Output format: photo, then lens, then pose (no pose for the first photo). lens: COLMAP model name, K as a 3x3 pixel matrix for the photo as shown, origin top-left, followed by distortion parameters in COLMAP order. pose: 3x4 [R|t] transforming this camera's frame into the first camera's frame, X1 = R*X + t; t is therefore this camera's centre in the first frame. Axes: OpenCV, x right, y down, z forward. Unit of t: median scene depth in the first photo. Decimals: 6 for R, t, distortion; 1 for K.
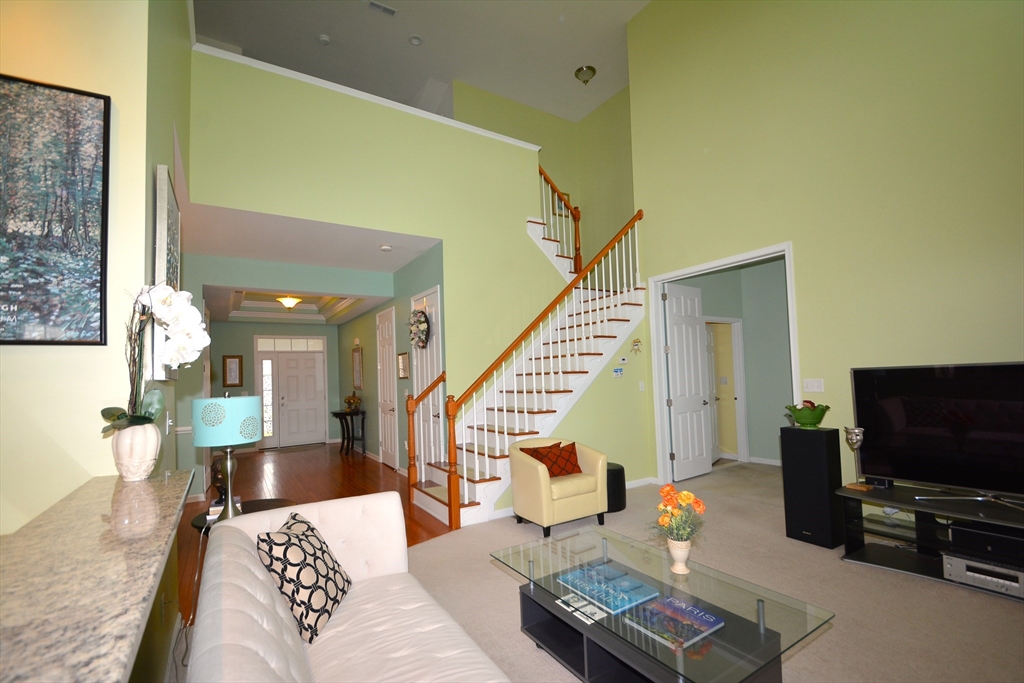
lens RADIAL K [[445.1, 0, 515.2], [0, 445.1, 354.8], [0, 0, 1]] dist [-0.001870, -0.008514]
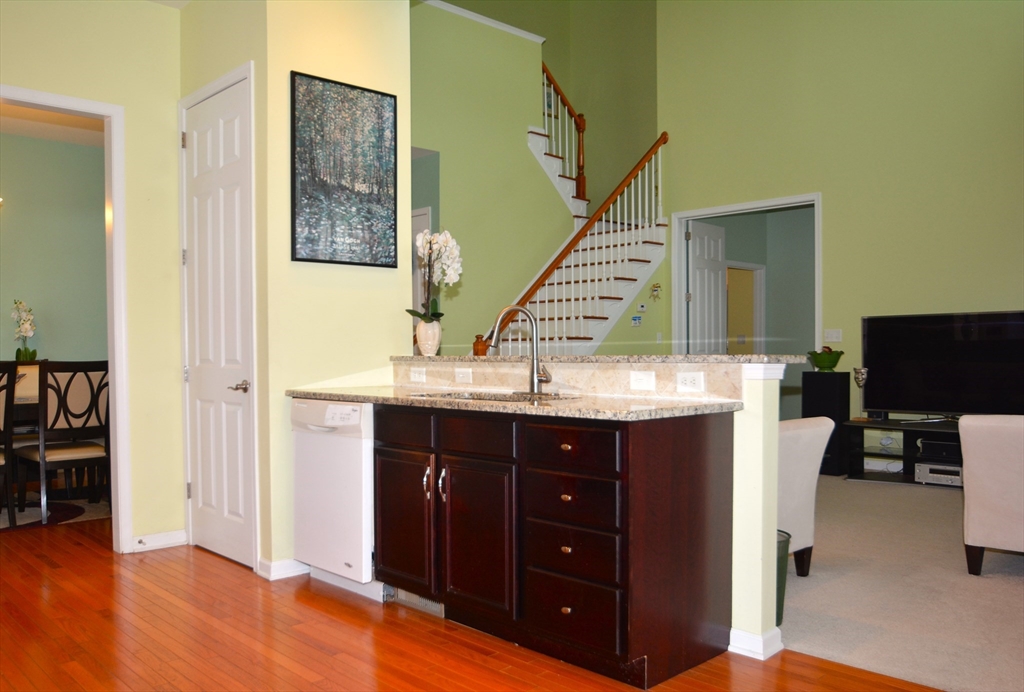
lens RADIAL K [[841.3, 0, 512.0], [0, 841.3, 346.0], [0, 0, 1]] dist [-0.055539, -0.000119]
pose [[0.978953, 0.027904, 0.202169, -0.505374], [-0.036073, 0.998670, 0.036838, 0.055383], [-0.200872, -0.043356, 0.978658, -0.840672]]
